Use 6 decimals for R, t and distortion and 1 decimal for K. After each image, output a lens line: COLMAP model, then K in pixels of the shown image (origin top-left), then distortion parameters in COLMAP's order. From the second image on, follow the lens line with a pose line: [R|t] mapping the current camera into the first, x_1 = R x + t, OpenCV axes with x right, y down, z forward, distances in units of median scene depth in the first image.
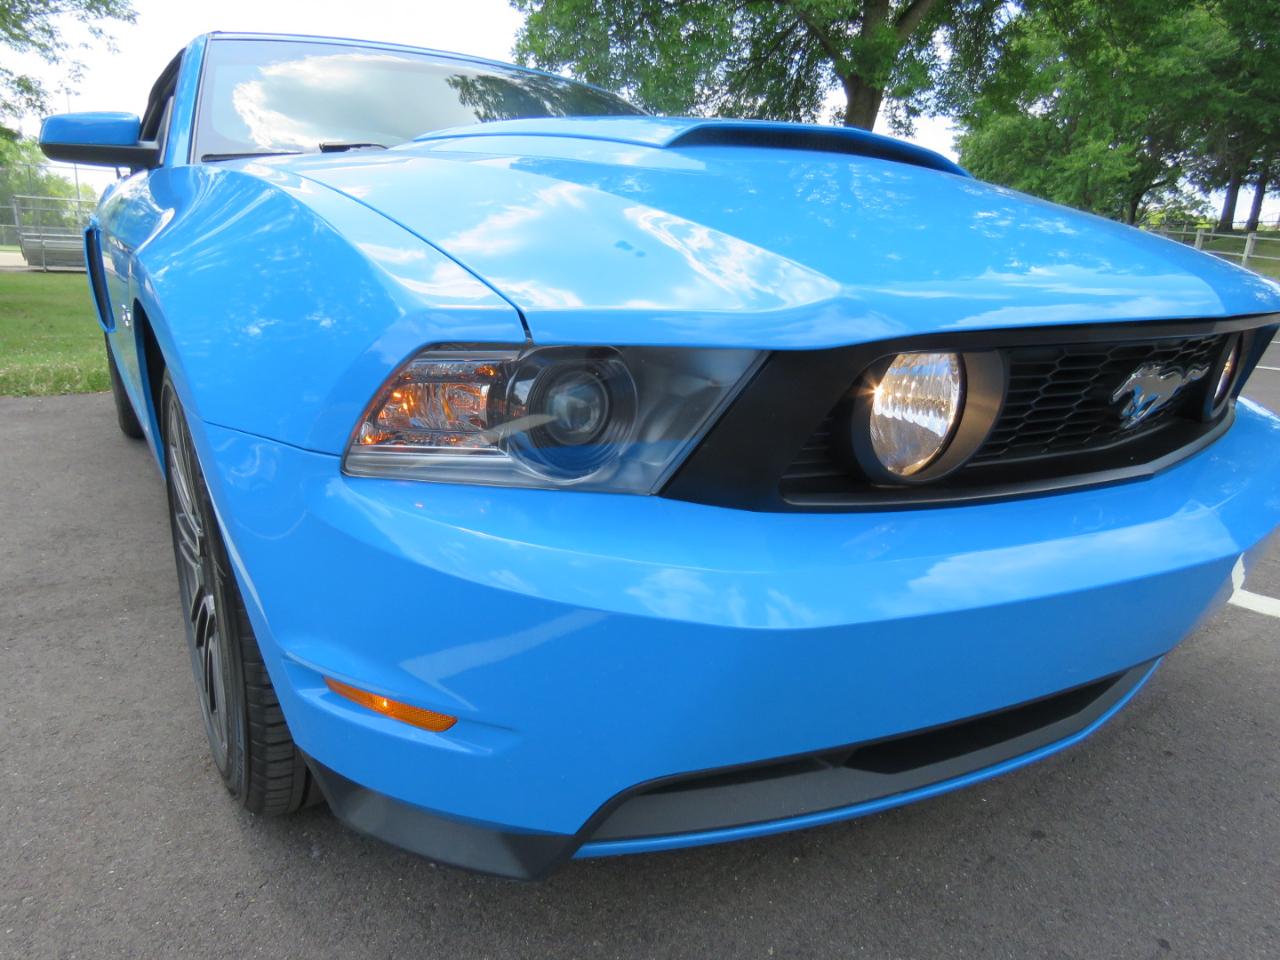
lens RADIAL K [[869.2, 0, 635.6], [0, 869.2, 484.3], [0, 0, 1]] dist [0.003409, 0.002738]
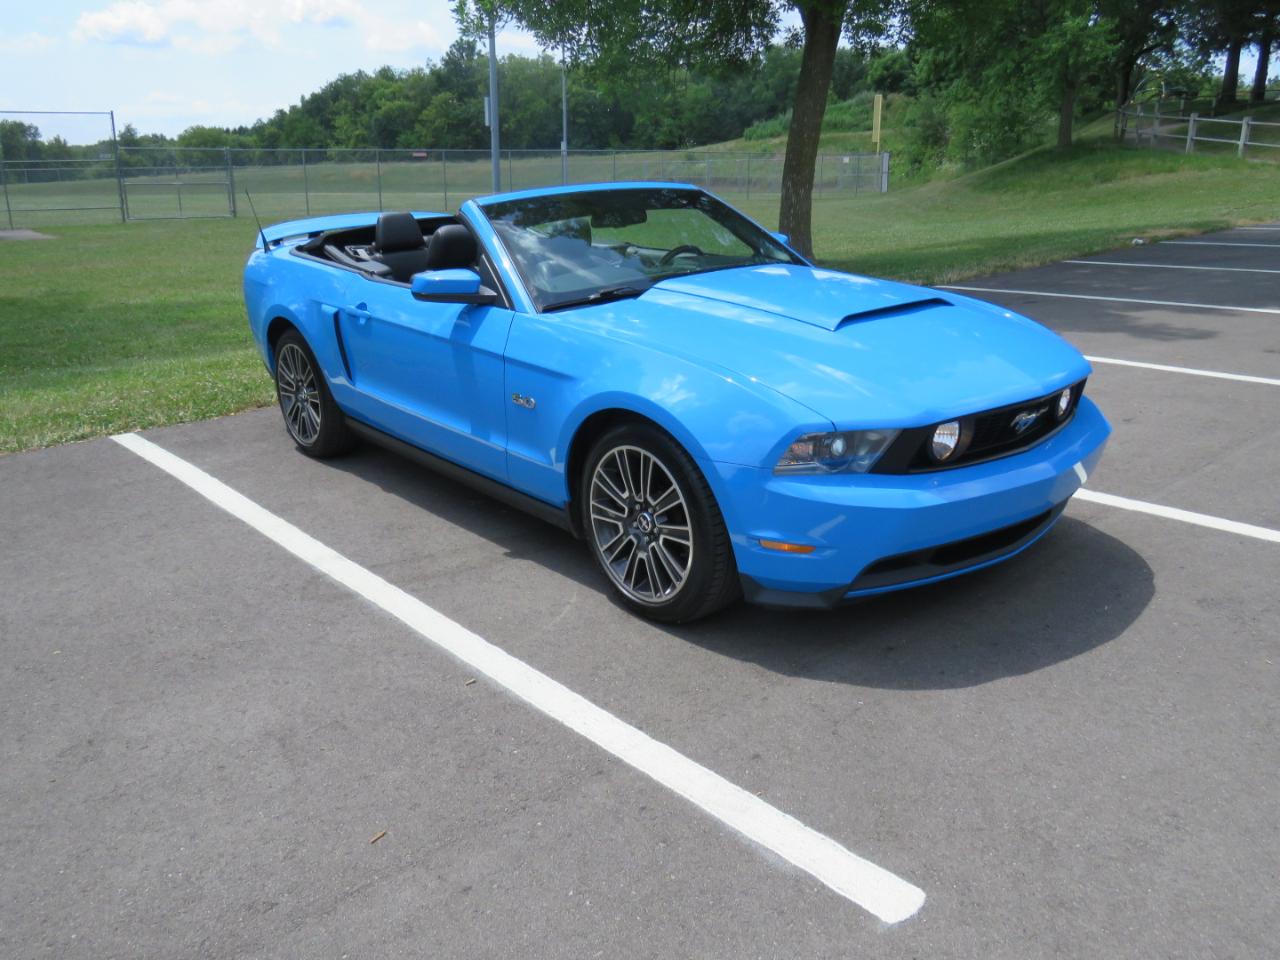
lens RADIAL K [[1223.0, 0, 637.3], [0, 1223.0, 485.3], [0, 0, 1]] dist [0.003888, 0.000000]
pose [[0.990929, -0.084911, 0.104161, -0.066264], [0.081701, 0.996052, 0.034720, -0.008764], [-0.106698, -0.025895, 0.993954, -0.172789]]
